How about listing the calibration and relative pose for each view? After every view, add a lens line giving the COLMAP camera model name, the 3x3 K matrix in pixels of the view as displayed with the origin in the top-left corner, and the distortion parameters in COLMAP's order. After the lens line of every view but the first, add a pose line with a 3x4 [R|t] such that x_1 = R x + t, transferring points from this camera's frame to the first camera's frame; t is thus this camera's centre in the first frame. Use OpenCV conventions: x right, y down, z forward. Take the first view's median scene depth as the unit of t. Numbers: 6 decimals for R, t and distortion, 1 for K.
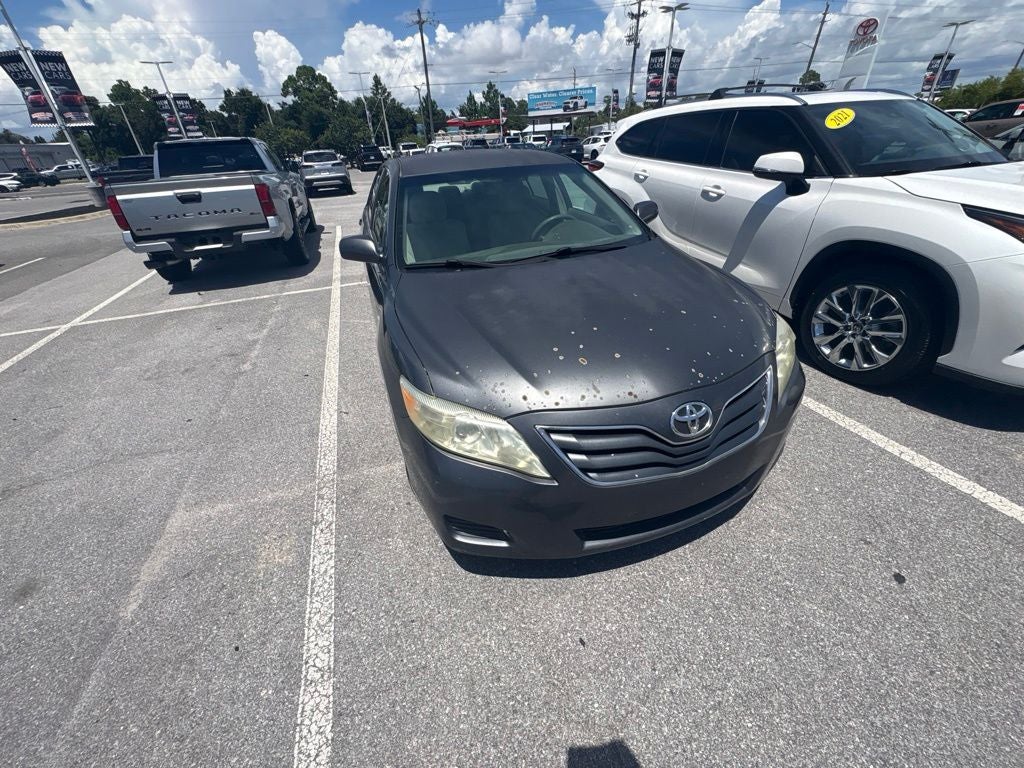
lens RADIAL K [[404.0, 0, 513.4], [0, 404.0, 386.1], [0, 0, 1]] dist [0.000707, -0.000445]
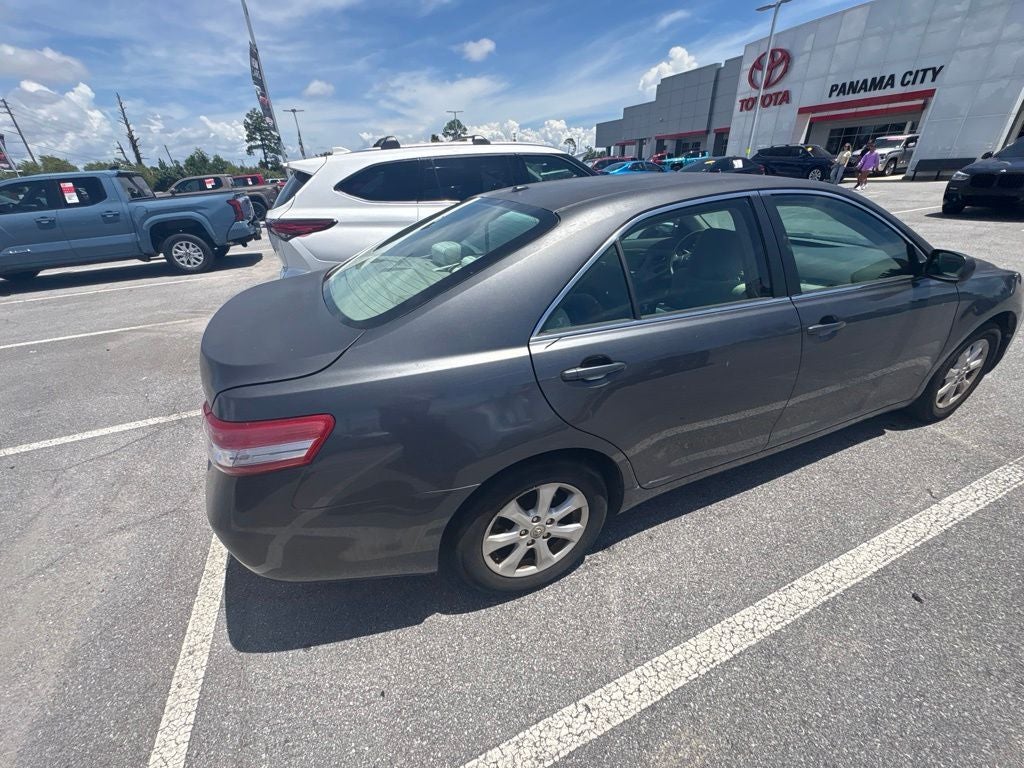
lens RADIAL K [[404.0, 0, 509.3], [0, 404.0, 387.2], [0, 0, 1]] dist [0.000707, -0.000445]
pose [[-0.046850, -0.430153, 0.901540, -0.897245], [0.561549, 0.735073, 0.379908, -0.735779], [-0.826116, 0.524057, 0.207113, 1.286189]]
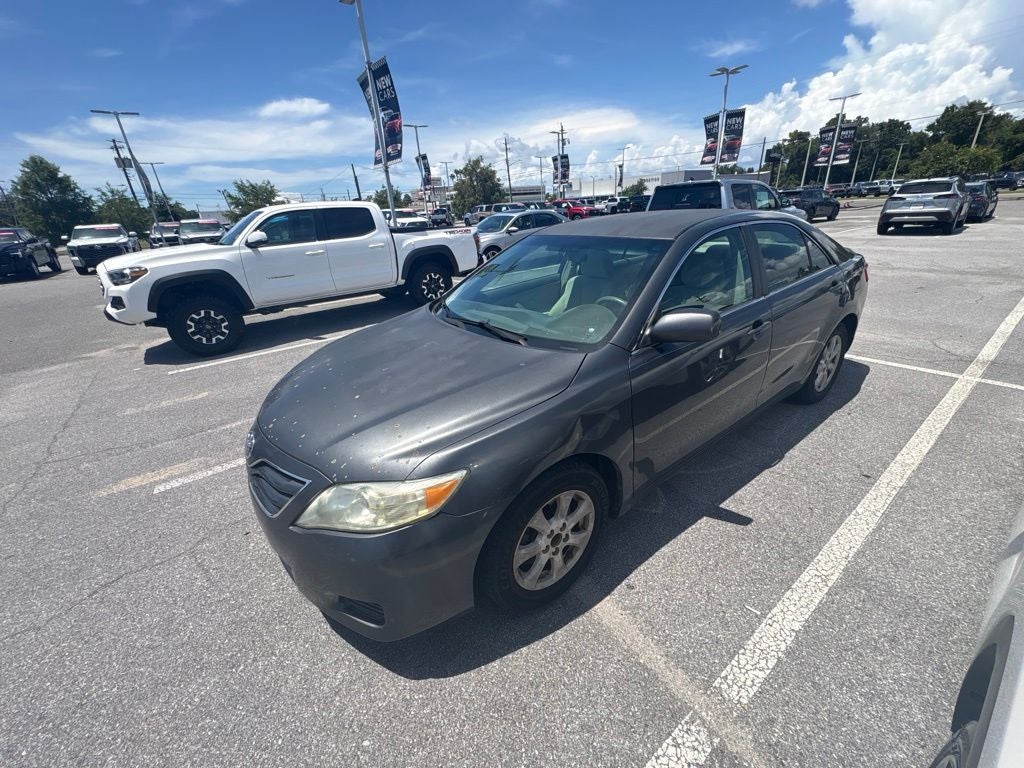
lens RADIAL K [[404.0, 0, 512.1], [0, 404.0, 388.1], [0, 0, 1]] dist [0.000707, -0.000445]
pose [[0.289900, 0.422880, -0.858563, 0.759678], [-0.458836, 0.848679, 0.263083, -0.351928], [0.839897, 0.317672, 0.440065, 0.478036]]
